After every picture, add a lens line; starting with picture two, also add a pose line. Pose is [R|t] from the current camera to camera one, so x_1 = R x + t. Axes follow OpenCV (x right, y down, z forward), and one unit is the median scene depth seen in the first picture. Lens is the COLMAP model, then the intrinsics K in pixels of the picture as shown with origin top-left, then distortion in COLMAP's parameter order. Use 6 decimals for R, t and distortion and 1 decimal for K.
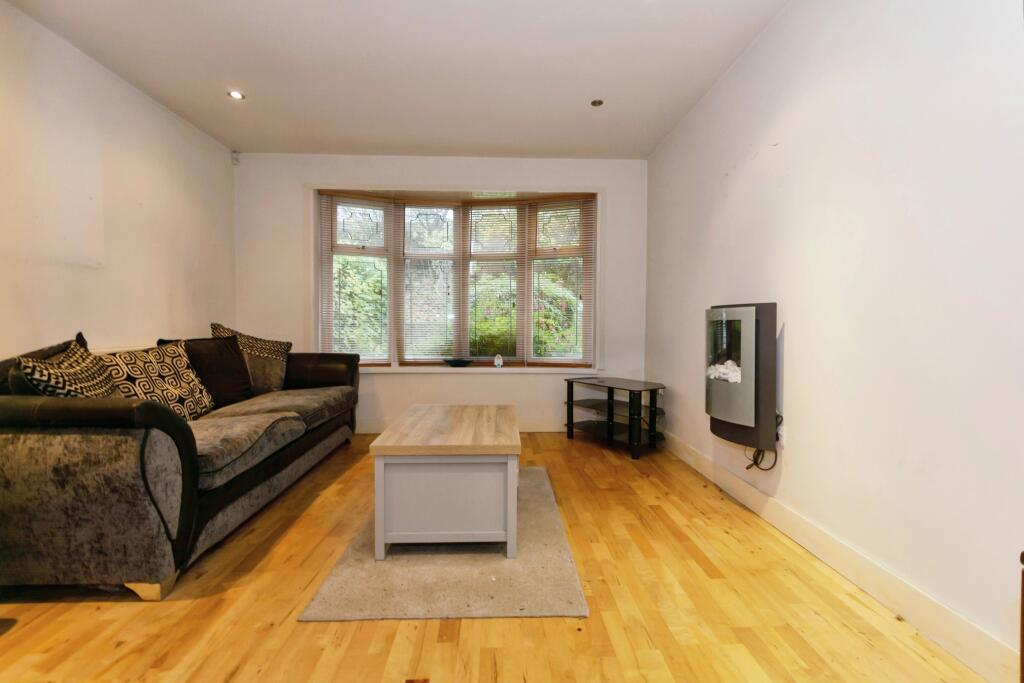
lens RADIAL K [[470.8, 0, 510.9], [0, 470.8, 329.9], [0, 0, 1]] dist [-0.001229, -0.000110]
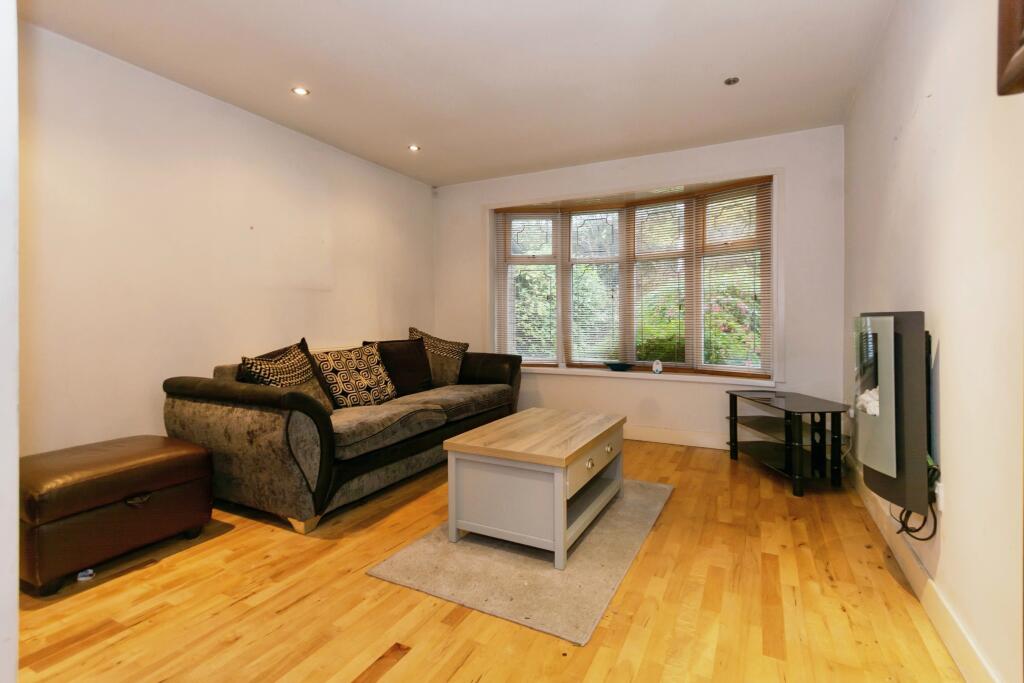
lens RADIAL K [[473.9, 0, 514.3], [0, 473.9, 315.5], [0, 0, 1]] dist [0.000447, 0.000345]
pose [[0.872946, -0.008543, -0.487741, 0.322899], [-0.000827, 0.999819, -0.018991, -0.032232], [0.487815, 0.016981, 0.872782, 0.041451]]
